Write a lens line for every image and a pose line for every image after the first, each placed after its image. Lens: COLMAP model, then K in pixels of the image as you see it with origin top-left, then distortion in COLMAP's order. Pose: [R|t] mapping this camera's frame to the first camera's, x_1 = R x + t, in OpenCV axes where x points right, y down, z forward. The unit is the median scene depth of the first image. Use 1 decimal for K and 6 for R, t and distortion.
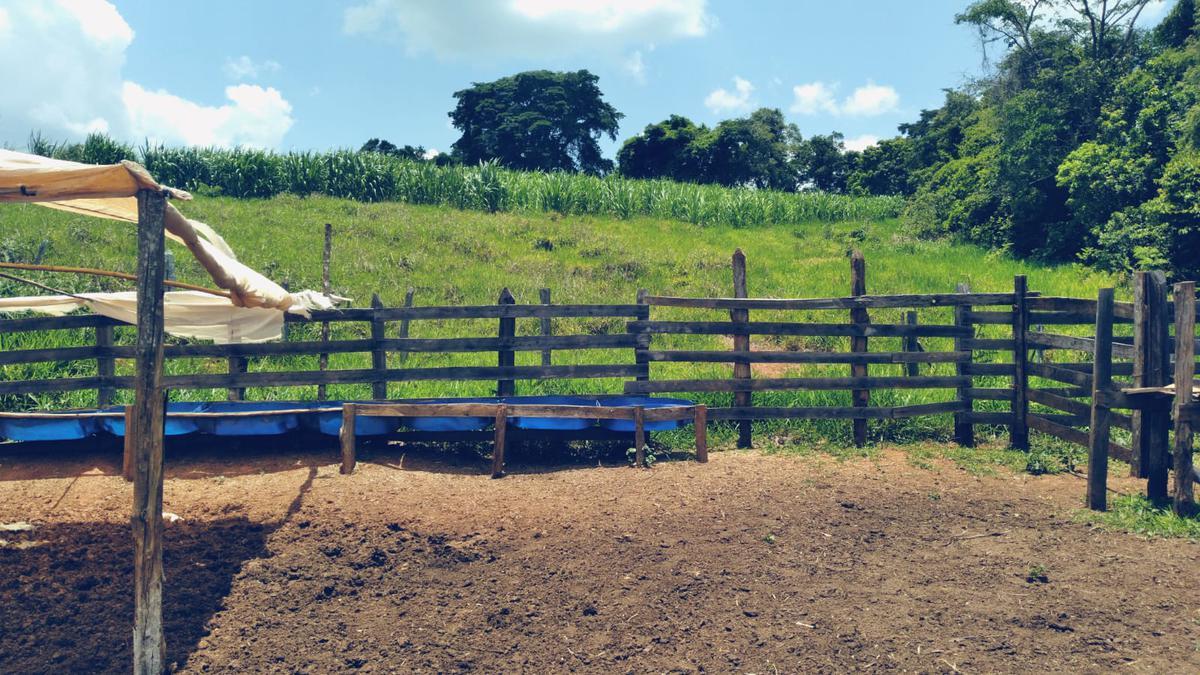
lens RADIAL K [[948.4, 0, 658.8], [0, 948.4, 336.1], [0, 0, 1]] dist [0.201327, -0.382247]
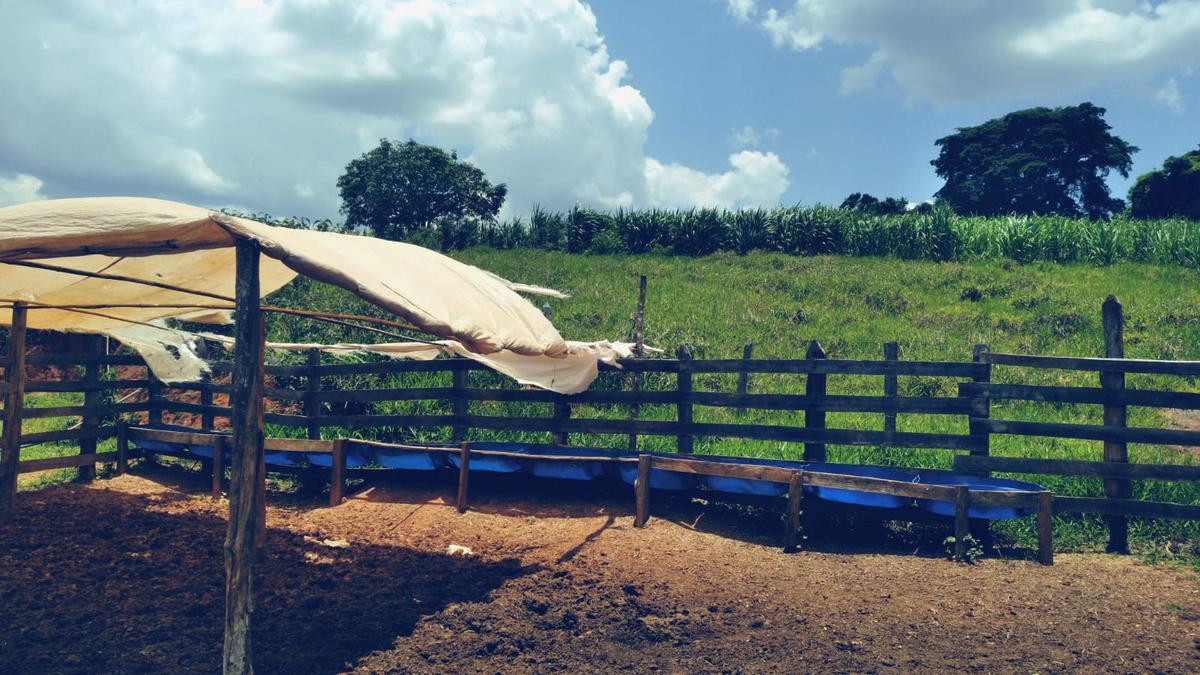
lens RADIAL K [[984.5, 0, 624.4], [0, 984.5, 334.0], [0, 0, 1]] dist [0.060790, -0.191484]
pose [[0.868688, 0.012547, -0.495200, 0.140243], [-0.041625, 0.997992, -0.047732, -0.004438], [0.493607, 0.062077, 0.867467, 0.101356]]
